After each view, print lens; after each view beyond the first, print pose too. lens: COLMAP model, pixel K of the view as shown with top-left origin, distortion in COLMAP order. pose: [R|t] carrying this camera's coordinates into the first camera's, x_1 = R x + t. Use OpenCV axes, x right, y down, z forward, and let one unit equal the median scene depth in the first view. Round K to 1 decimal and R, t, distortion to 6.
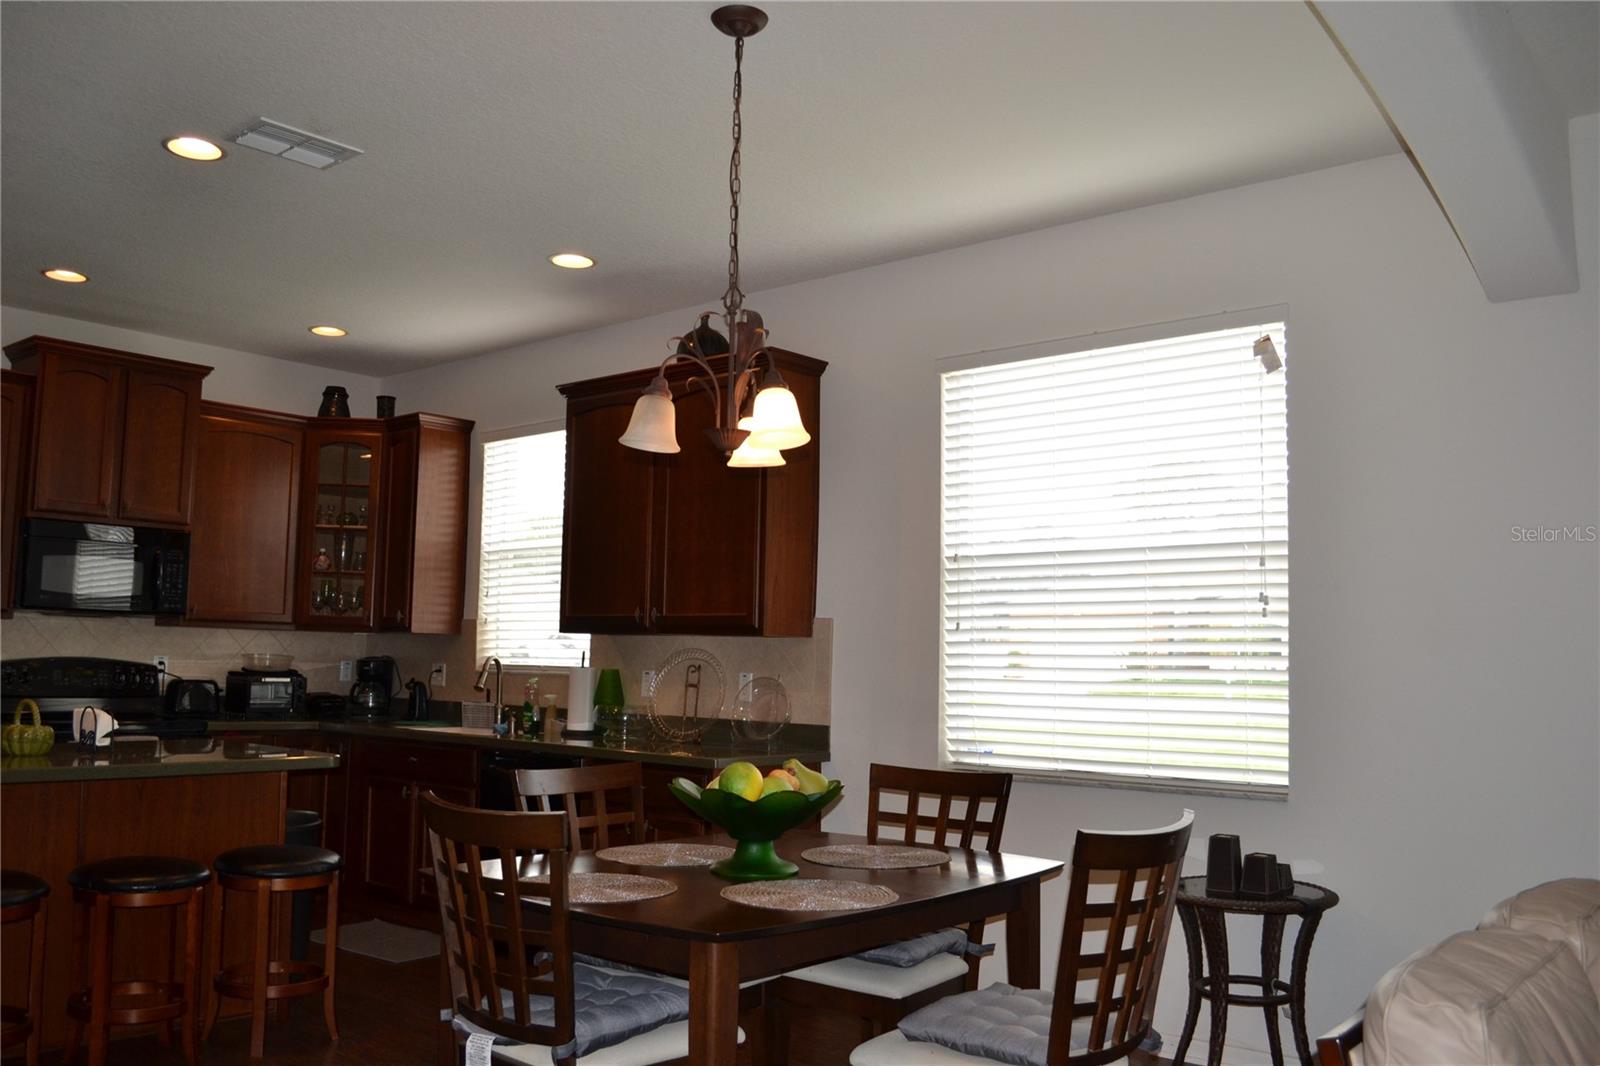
lens RADIAL K [[1274.6, 0, 806.2], [0, 1274.6, 542.6], [0, 0, 1]] dist [-0.082189, 0.005481]
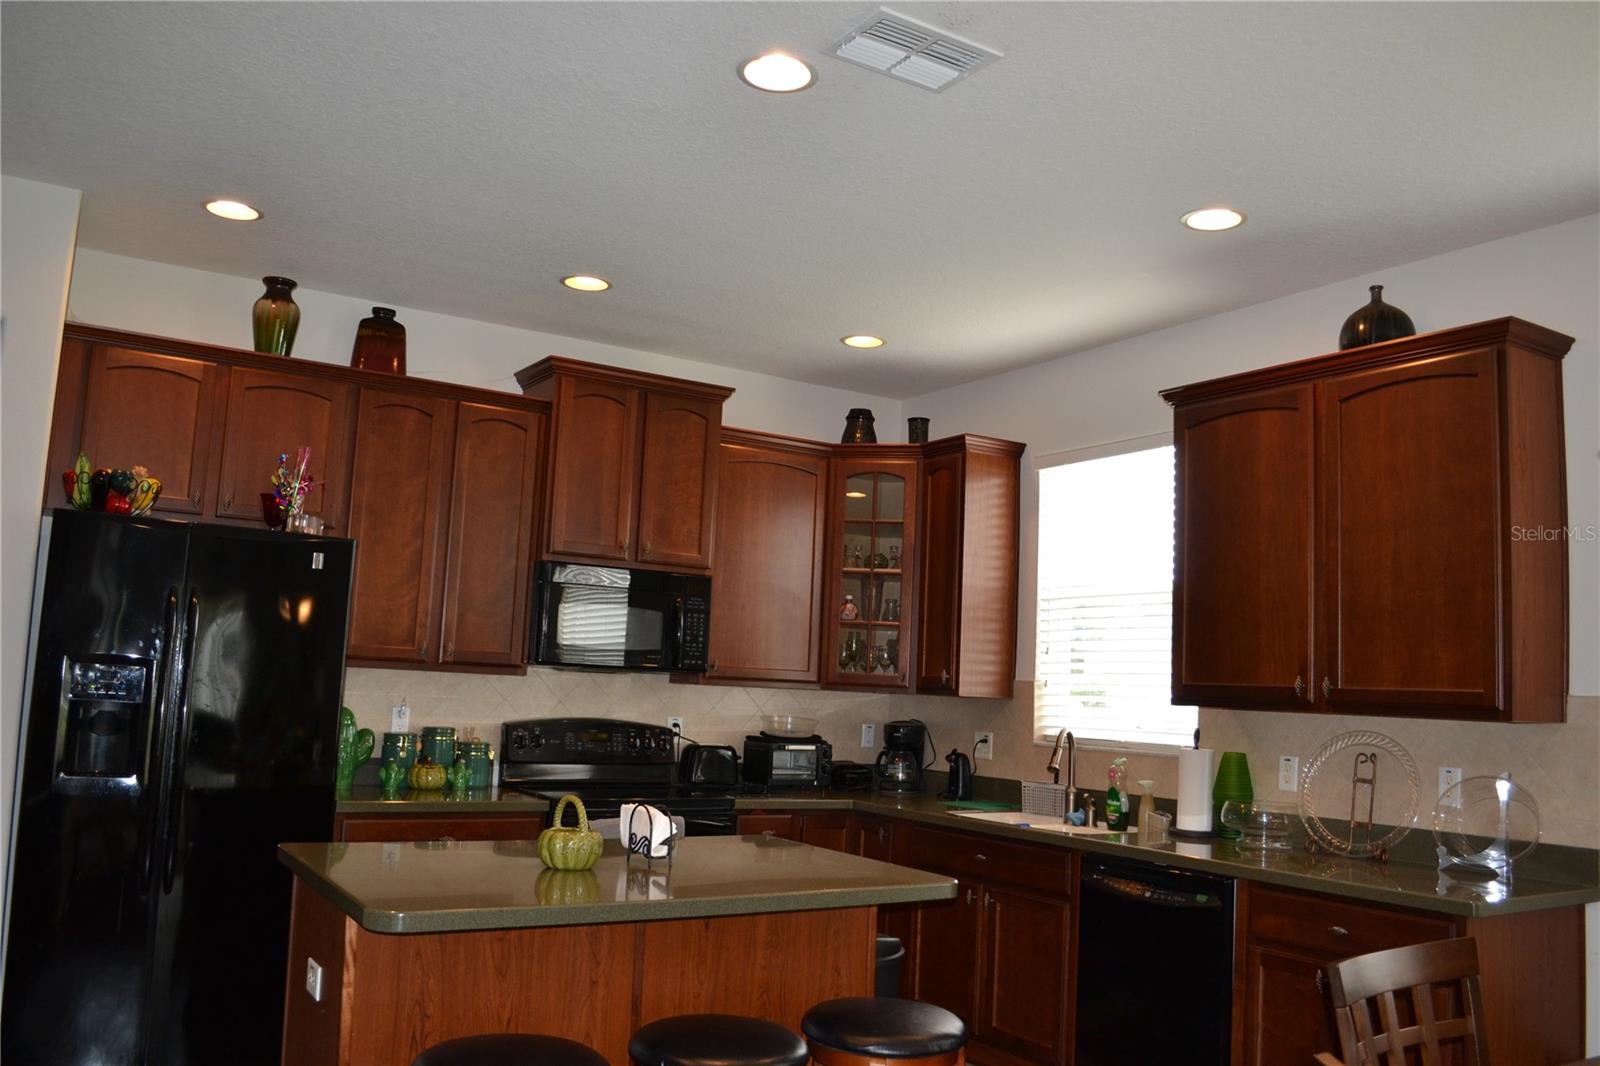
lens RADIAL K [[1274.6, 0, 828.2], [0, 1274.6, 539.6], [0, 0, 1]] dist [-0.082189, 0.005481]
pose [[0.953507, -0.011718, -0.301143, -0.148932], [0.001370, 0.999402, -0.034549, -0.003682], [0.301368, 0.032530, 0.952953, 0.179378]]
